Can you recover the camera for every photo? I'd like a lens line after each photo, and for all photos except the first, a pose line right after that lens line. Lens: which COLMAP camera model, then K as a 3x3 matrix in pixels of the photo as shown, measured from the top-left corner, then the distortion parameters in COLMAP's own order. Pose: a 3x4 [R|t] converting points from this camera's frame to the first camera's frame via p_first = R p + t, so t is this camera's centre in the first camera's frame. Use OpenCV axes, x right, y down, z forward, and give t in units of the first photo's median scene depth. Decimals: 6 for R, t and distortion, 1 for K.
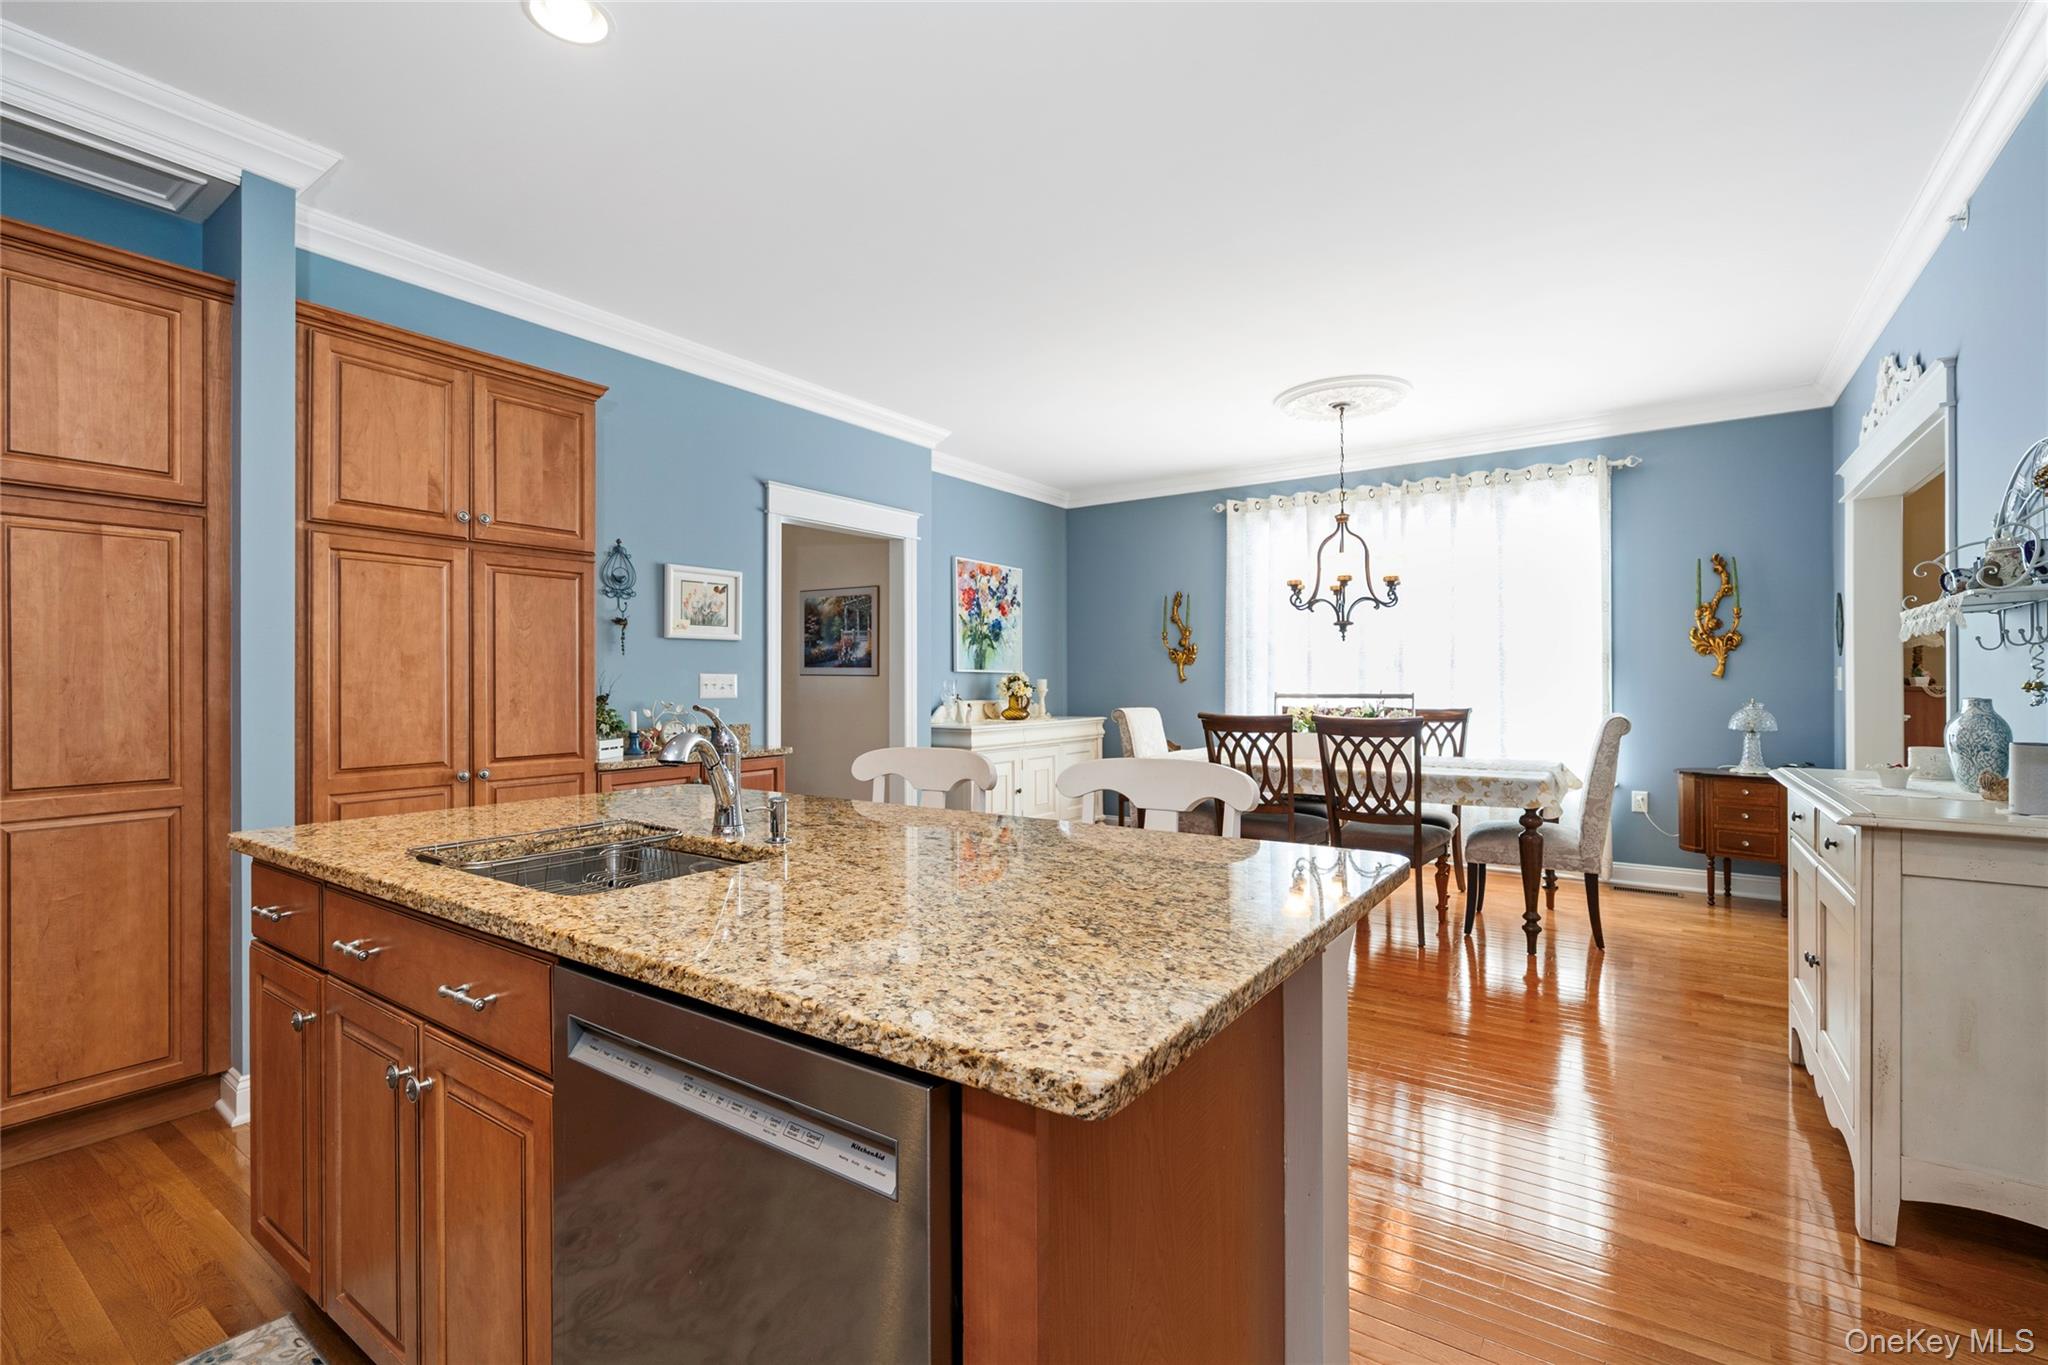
lens RADIAL K [[908.4, 0, 1024.0], [0, 908.4, 682.5], [0, 0, 1]] dist [-0.004237, -0.000243]
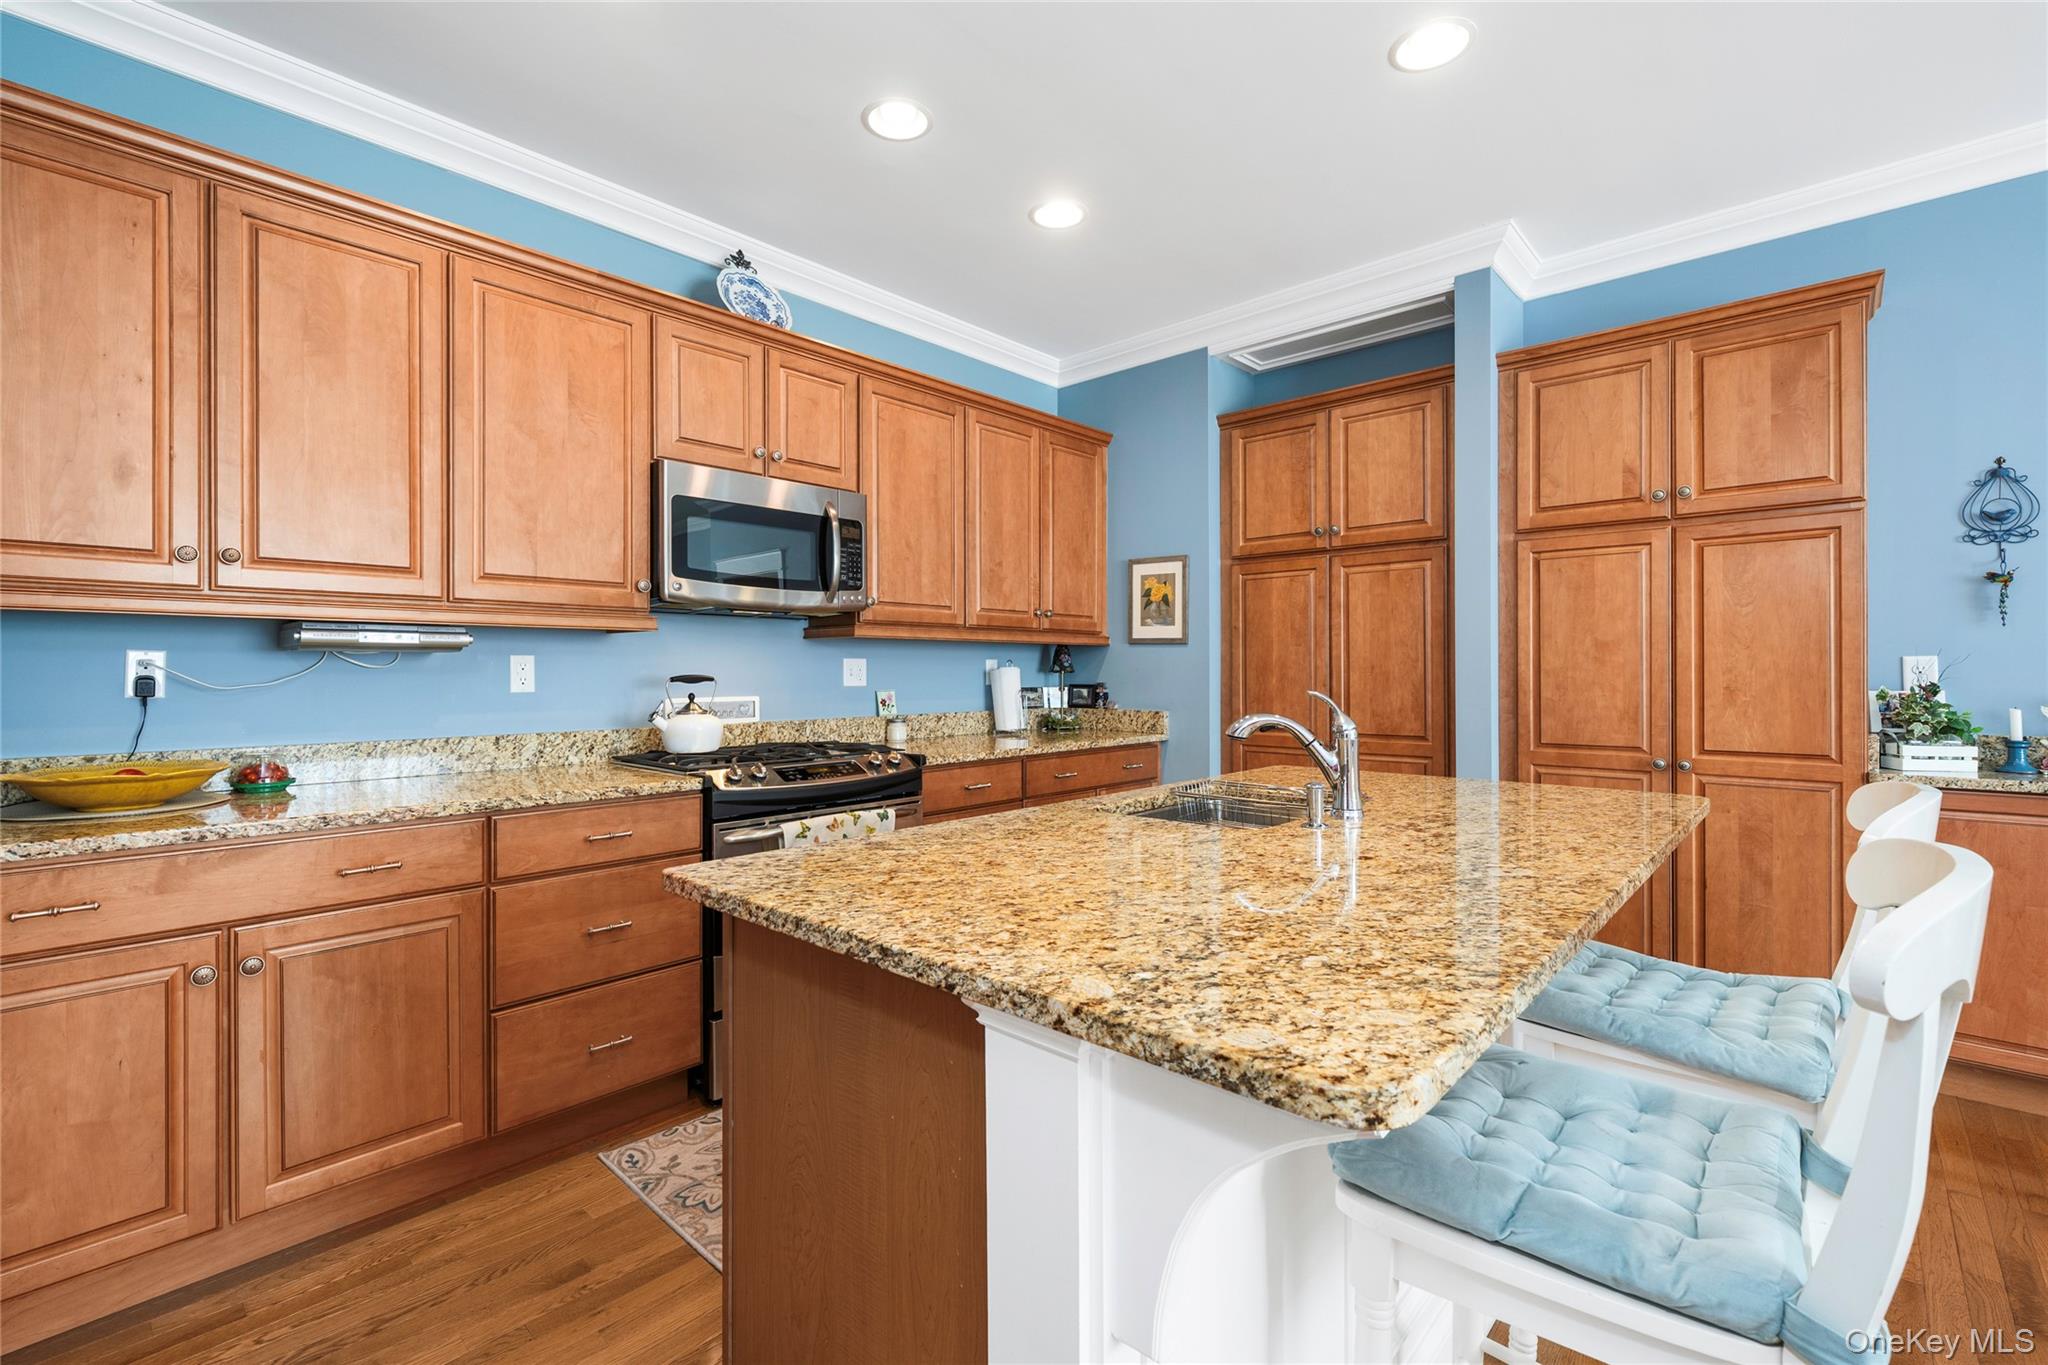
lens RADIAL K [[892.8, 0, 1013.7], [0, 892.8, 671.0], [0, 0, 1]] dist [0.000740, 0.000155]
pose [[-0.145942, 0.002995, -0.989289, 0.470963], [0.003965, 0.999989, 0.002443, -0.001270], [0.989285, -0.003566, -0.145952, 0.509828]]
